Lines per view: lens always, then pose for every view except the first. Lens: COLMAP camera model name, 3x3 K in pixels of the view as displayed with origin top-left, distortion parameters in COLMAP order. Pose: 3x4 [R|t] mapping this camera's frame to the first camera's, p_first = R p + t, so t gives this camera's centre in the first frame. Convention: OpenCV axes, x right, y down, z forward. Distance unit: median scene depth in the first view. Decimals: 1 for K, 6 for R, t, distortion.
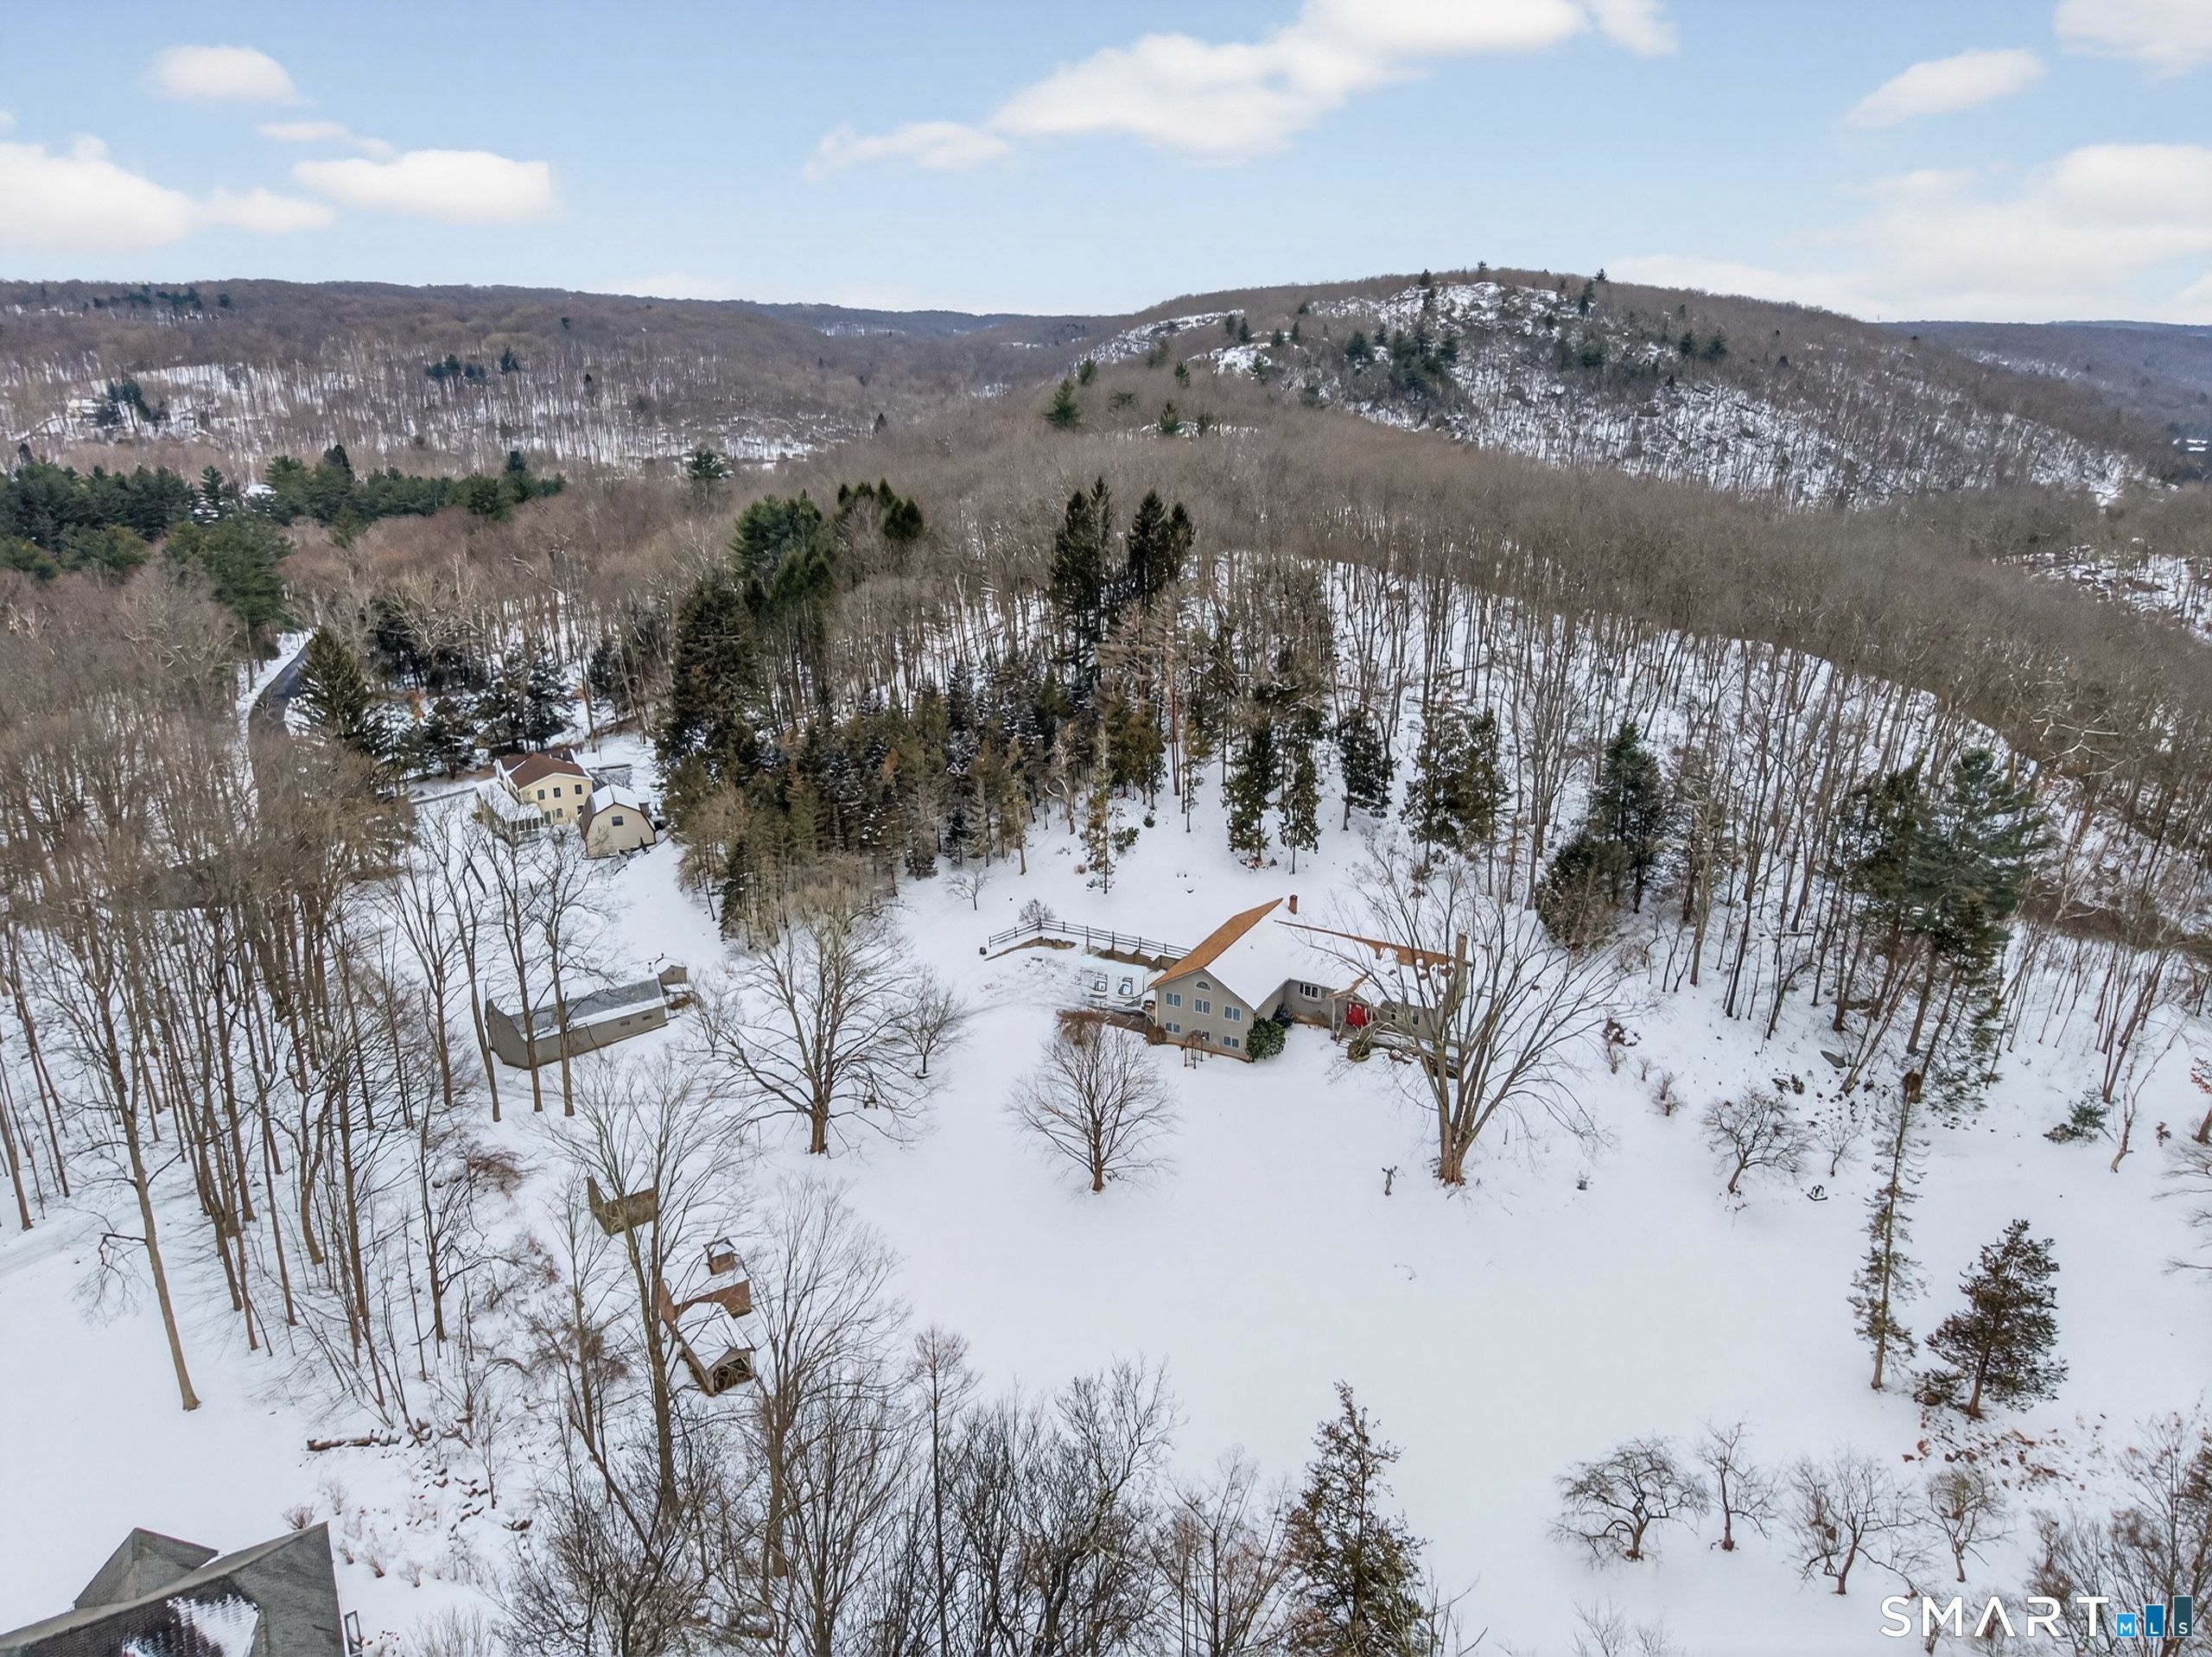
lens RADIAL K [[1467.4, 0, 1103.1], [0, 1467.4, 829.6], [0, 0, 1]] dist [0.062219, -0.002318]
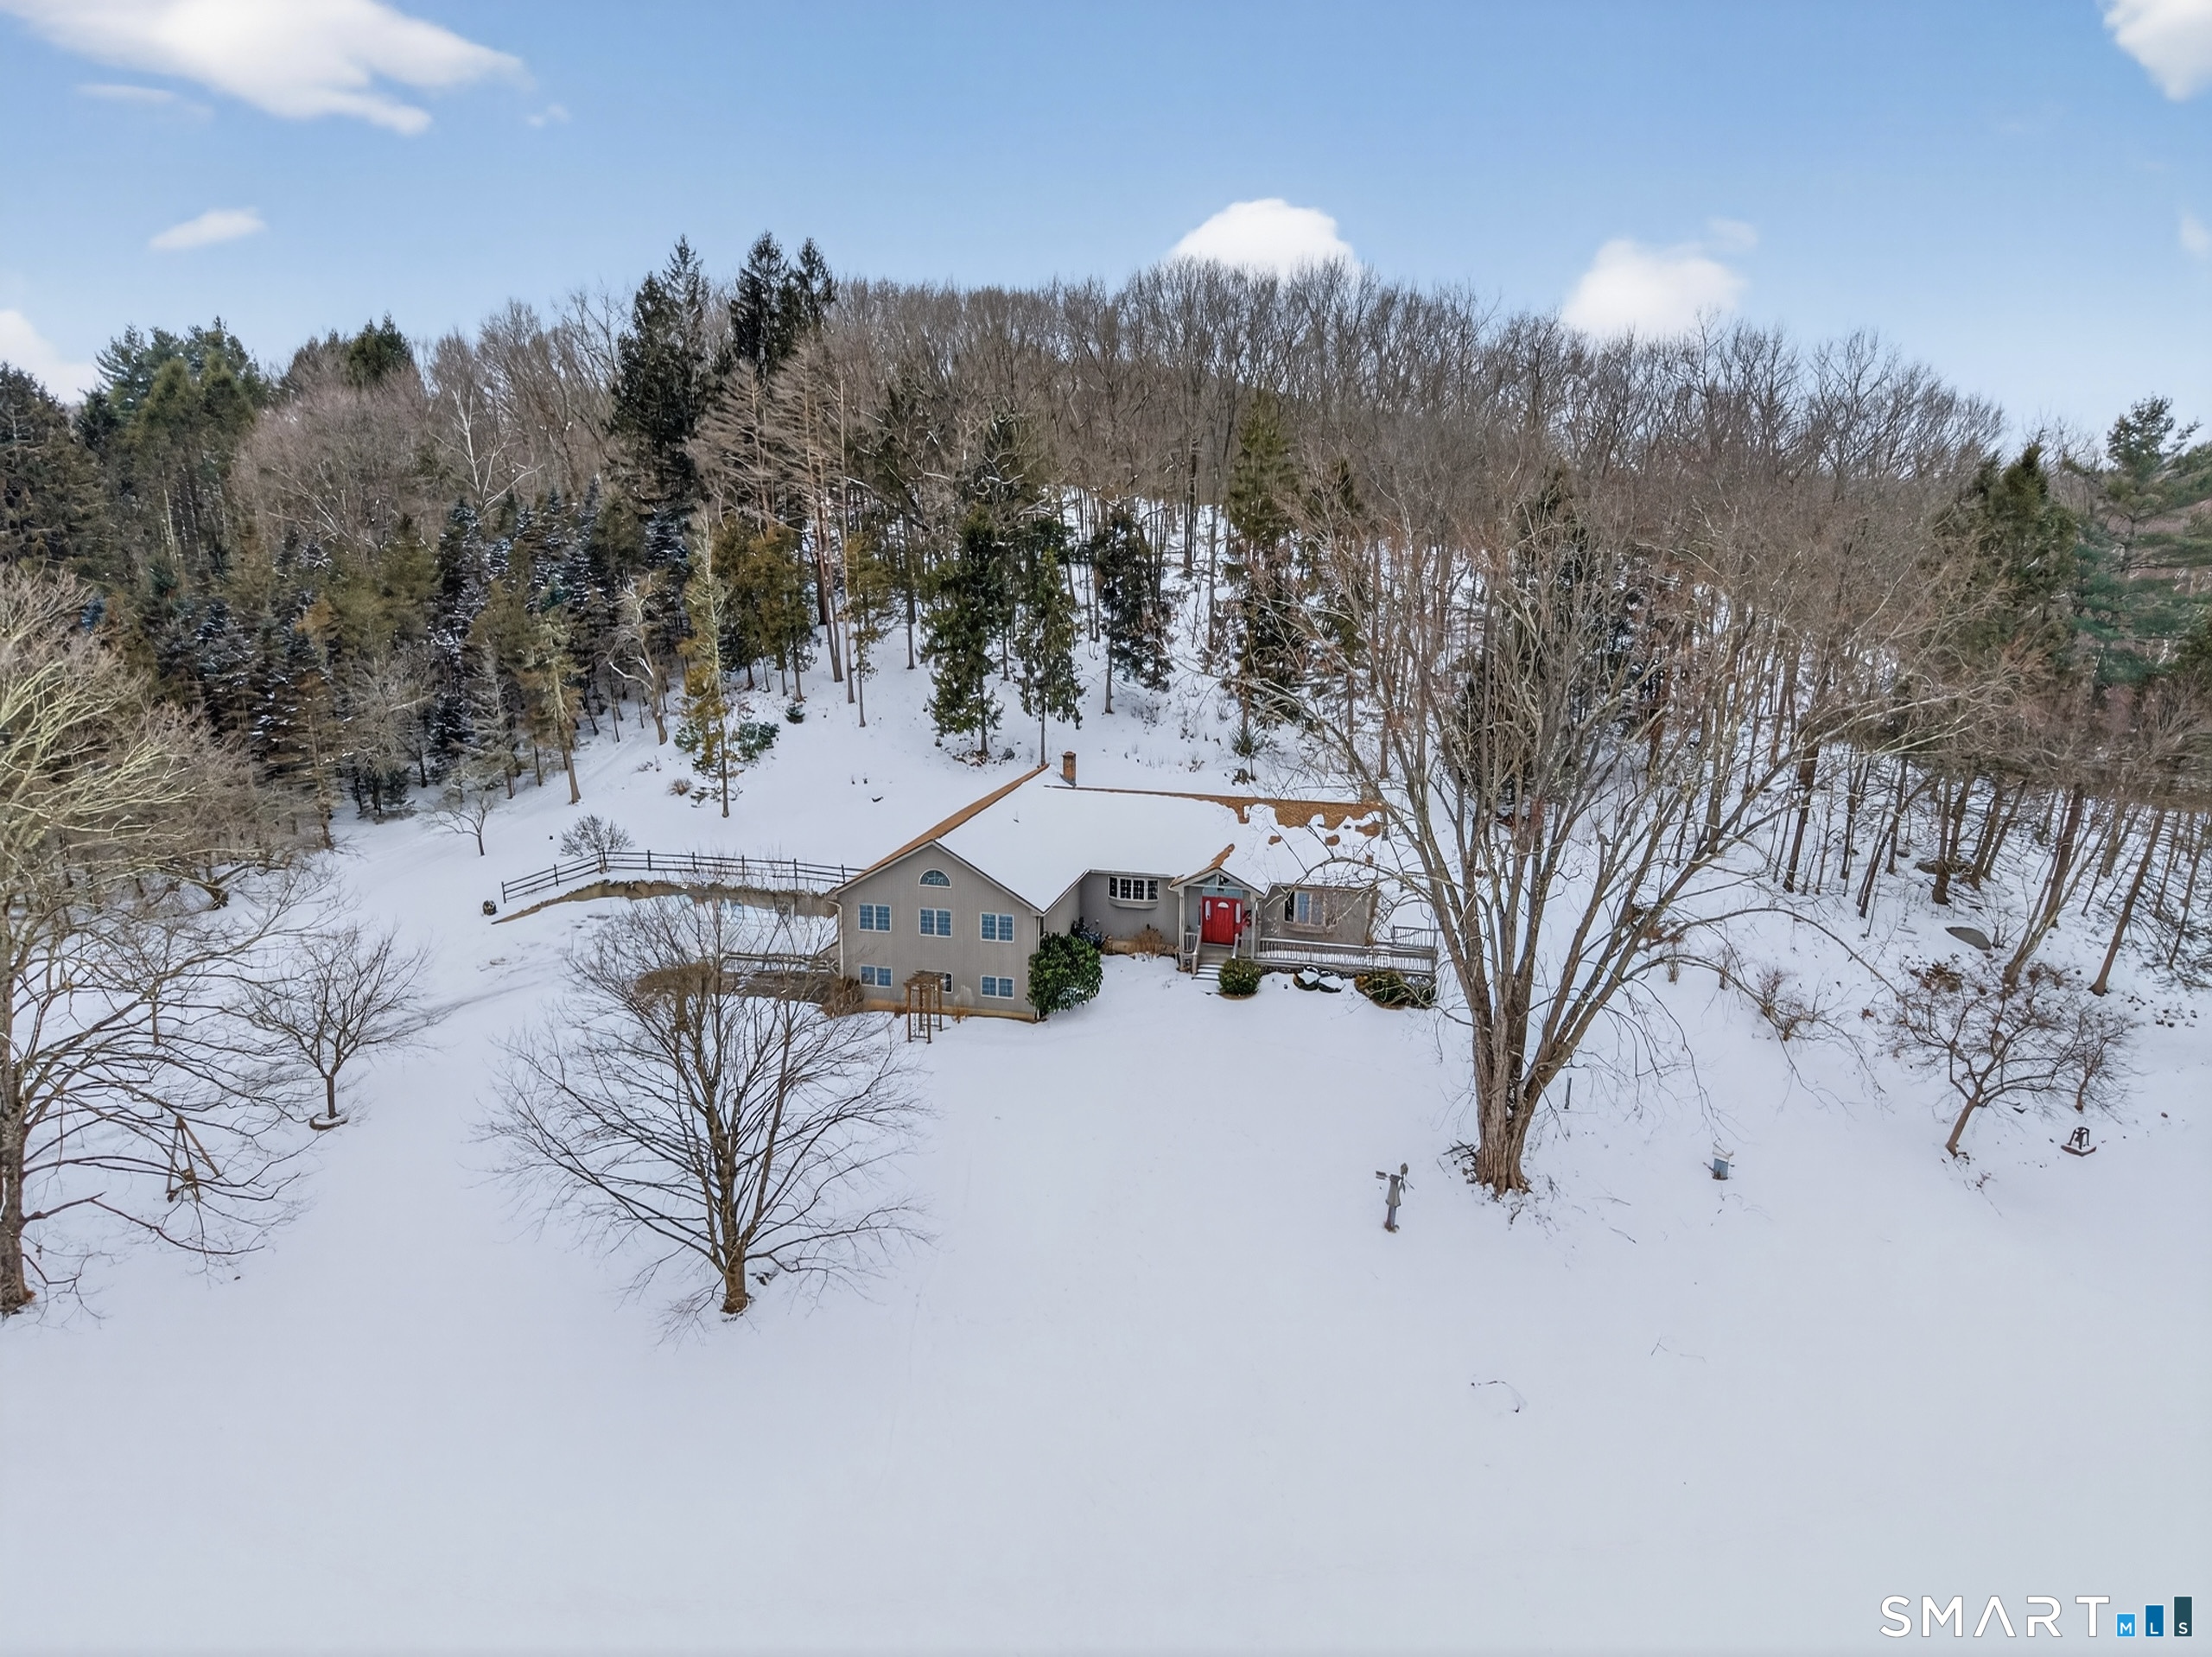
lens RADIAL K [[1467.4, 0, 1109.0], [0, 1467.4, 825.2], [0, 0, 1]] dist [0.062219, -0.002318]
pose [[0.965672, -0.054234, 0.254039, -0.000553], [0.080631, 0.992238, -0.094667, 0.135246], [-0.246933, 0.111901, 0.962550, 0.482444]]
